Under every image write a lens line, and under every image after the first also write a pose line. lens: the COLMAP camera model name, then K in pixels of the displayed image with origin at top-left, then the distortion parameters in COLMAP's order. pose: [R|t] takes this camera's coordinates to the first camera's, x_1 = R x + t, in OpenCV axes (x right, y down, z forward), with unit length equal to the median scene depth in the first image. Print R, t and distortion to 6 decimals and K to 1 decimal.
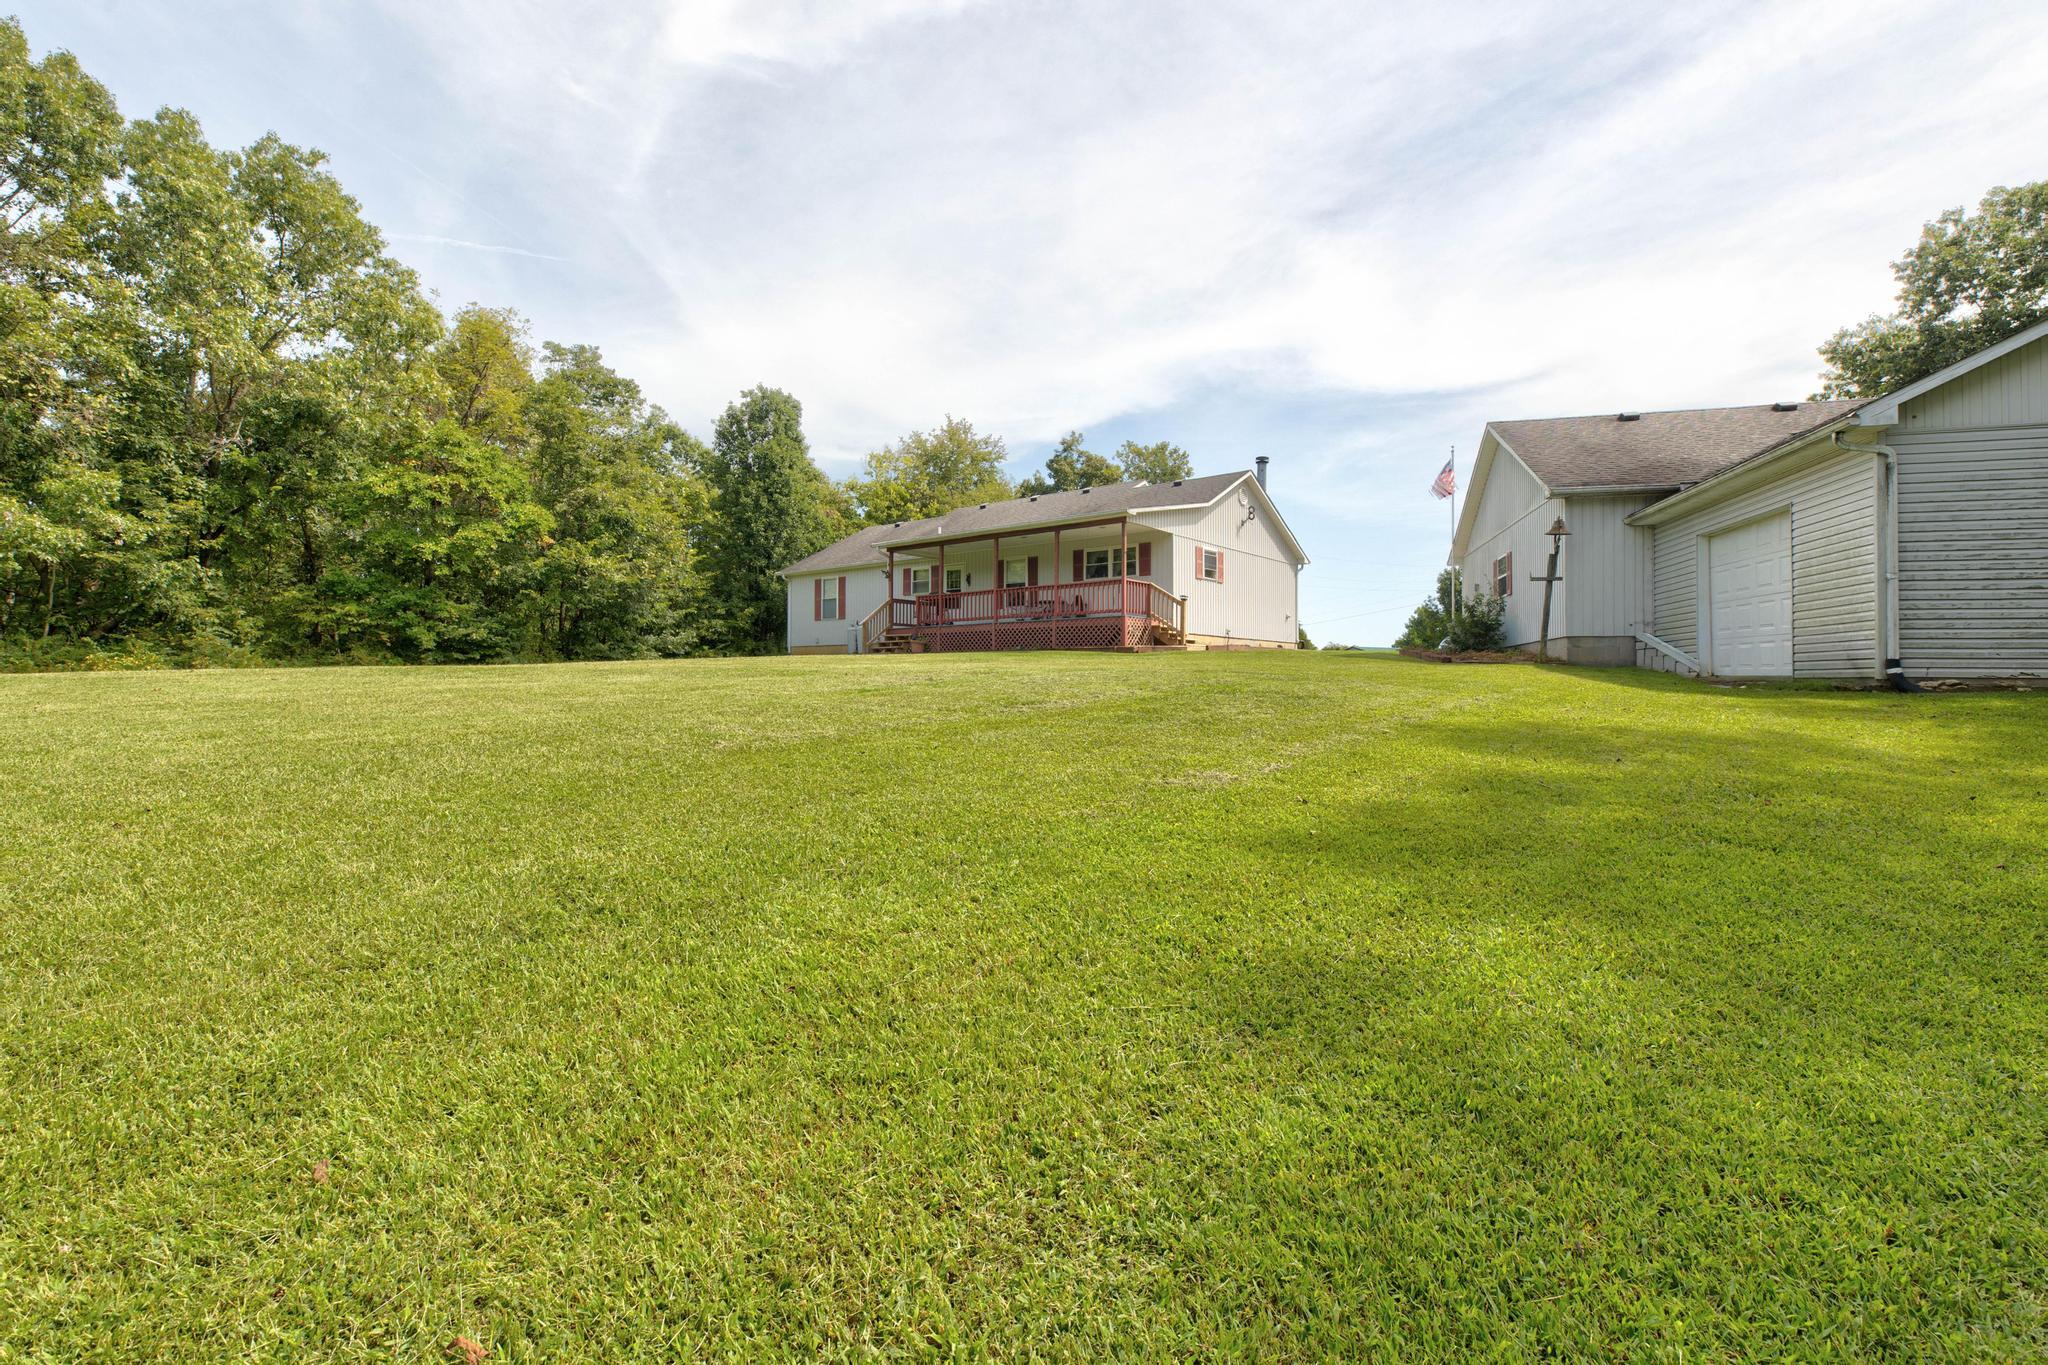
lens RADIAL K [[945.9, 0, 1016.2], [0, 945.9, 658.4], [0, 0, 1]] dist [-0.002432, 0.000336]
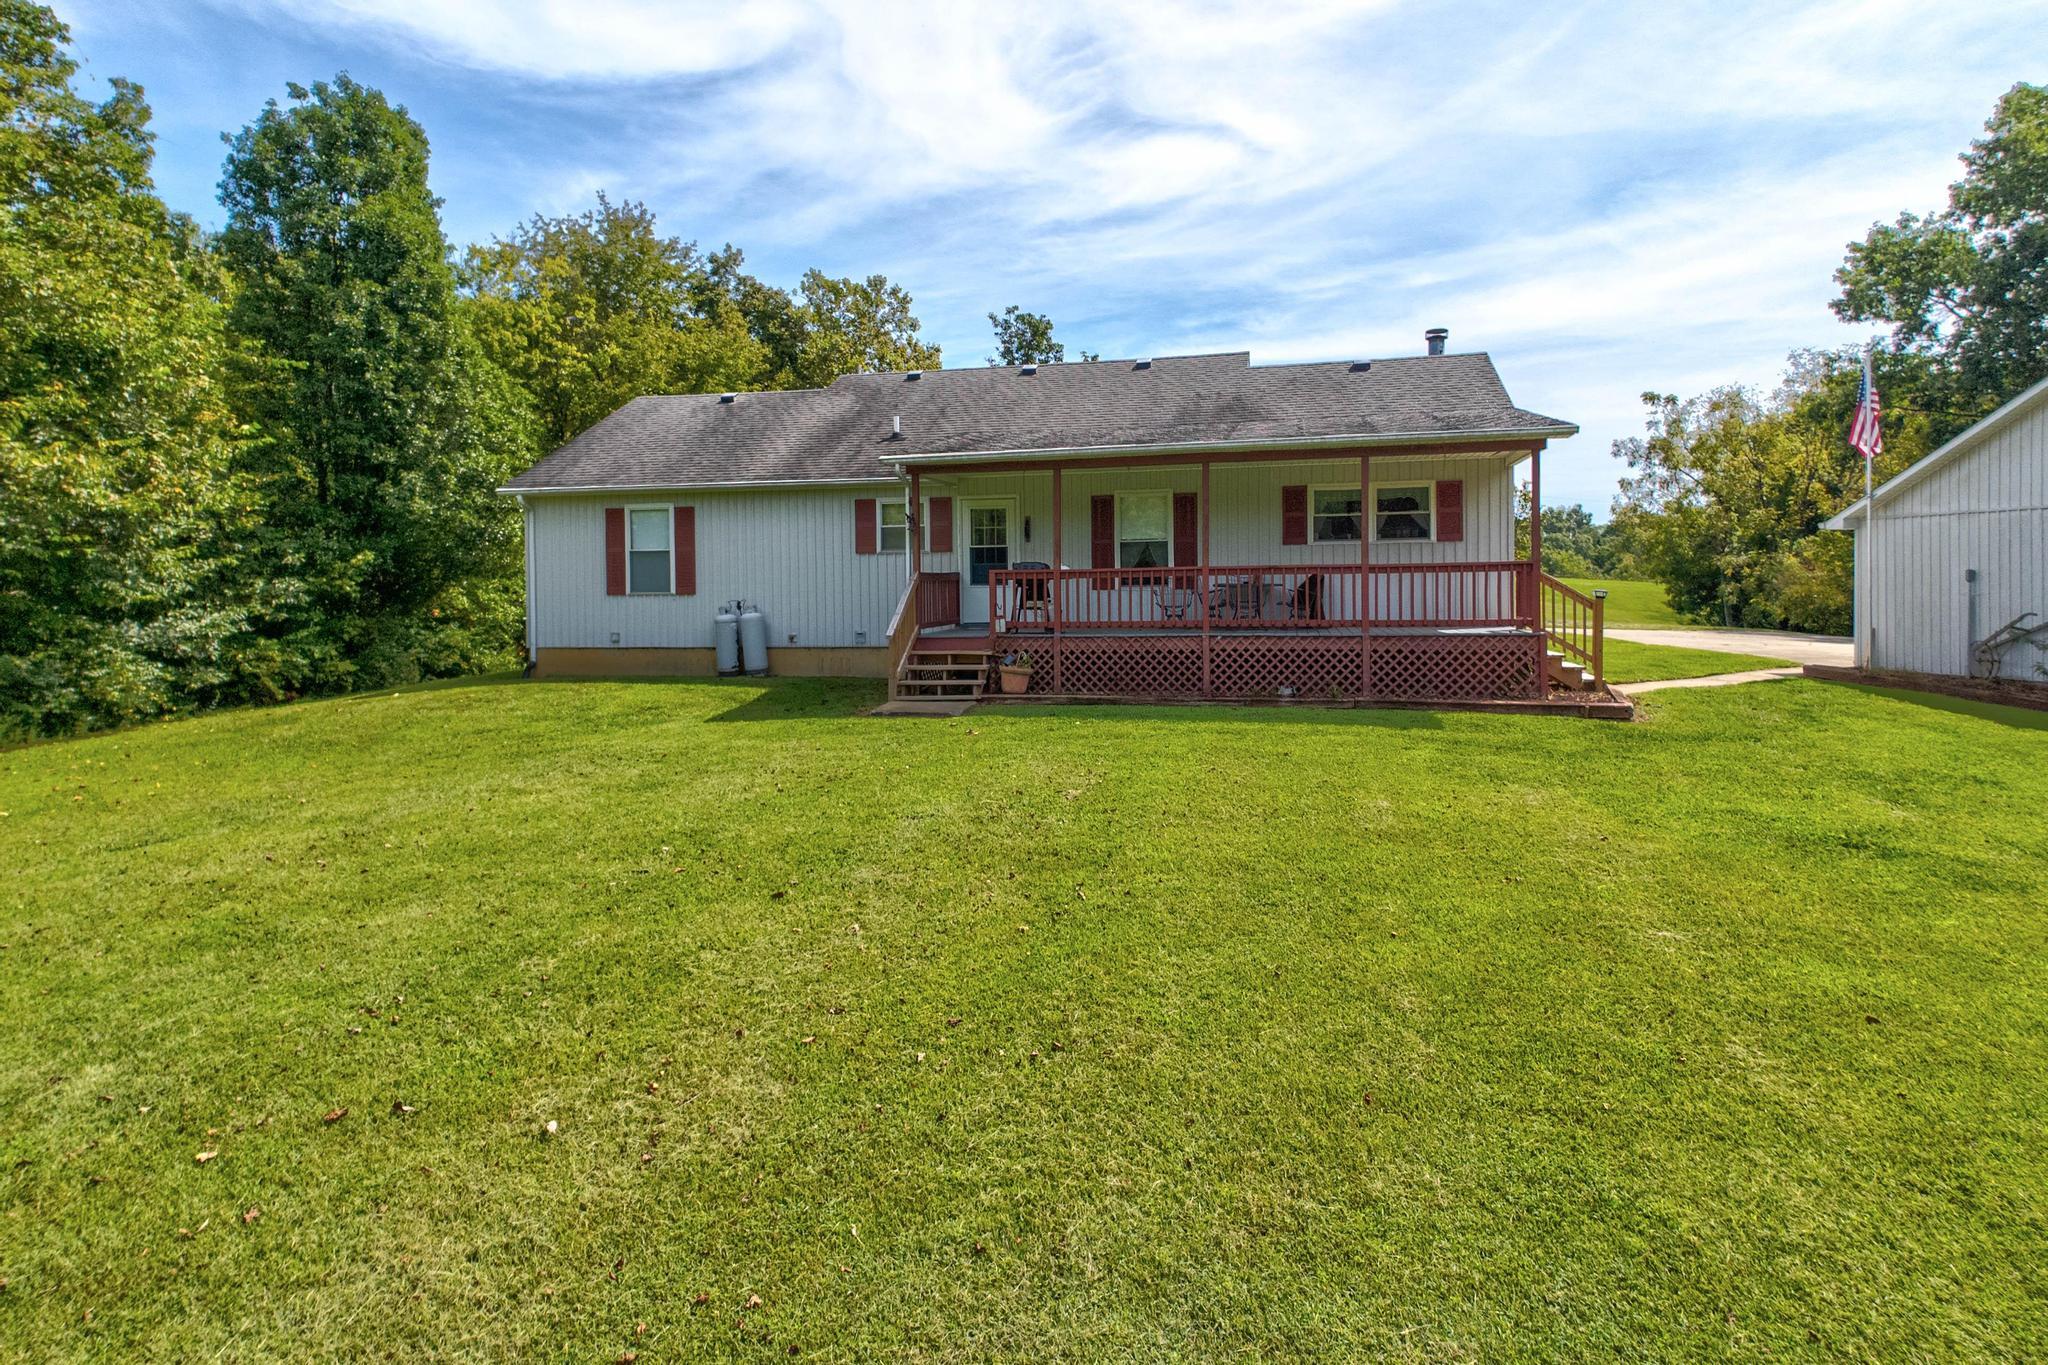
lens RADIAL K [[1177.6, 0, 1019.6], [0, 1177.6, 594.1], [0, 0, 1]] dist [0.071240, -0.055519]
pose [[0.898027, -0.017754, 0.439583, -0.285047], [0.001593, 0.999310, 0.037107, -0.060987], [-0.439938, -0.032623, 0.897435, 0.362427]]
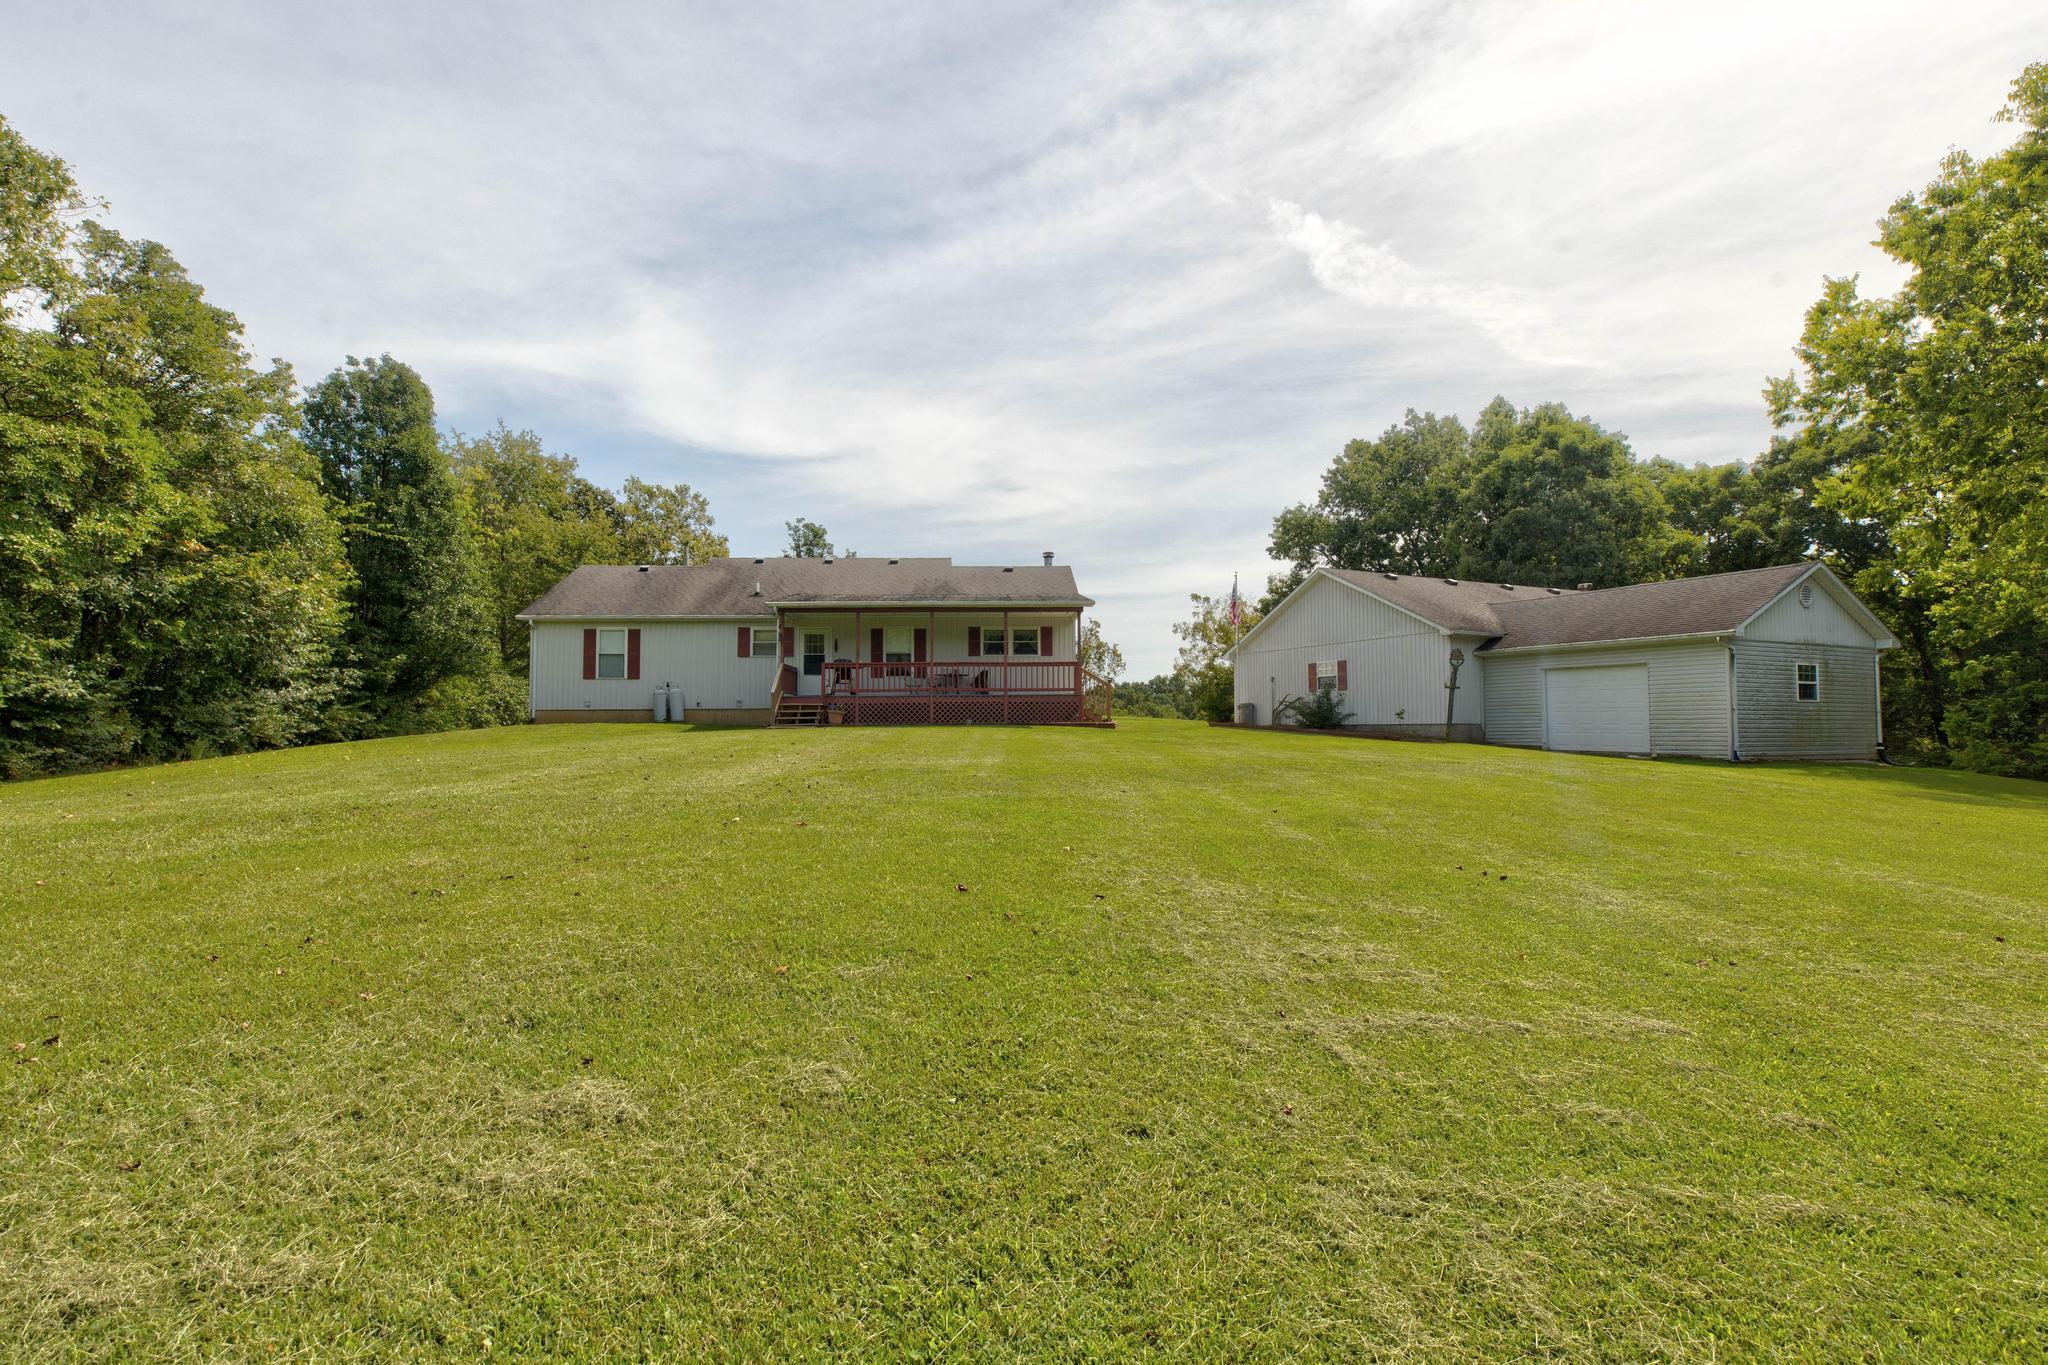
lens RADIAL K [[958.7, 0, 1018.7], [0, 958.7, 685.6], [0, 0, 1]] dist [0.002389, 0.000063]
pose [[0.749906, 0.024227, 0.661101, -0.472451], [-0.011812, 0.999660, -0.023235, -0.018728], [-0.661439, 0.009615, 0.749937, 0.121850]]
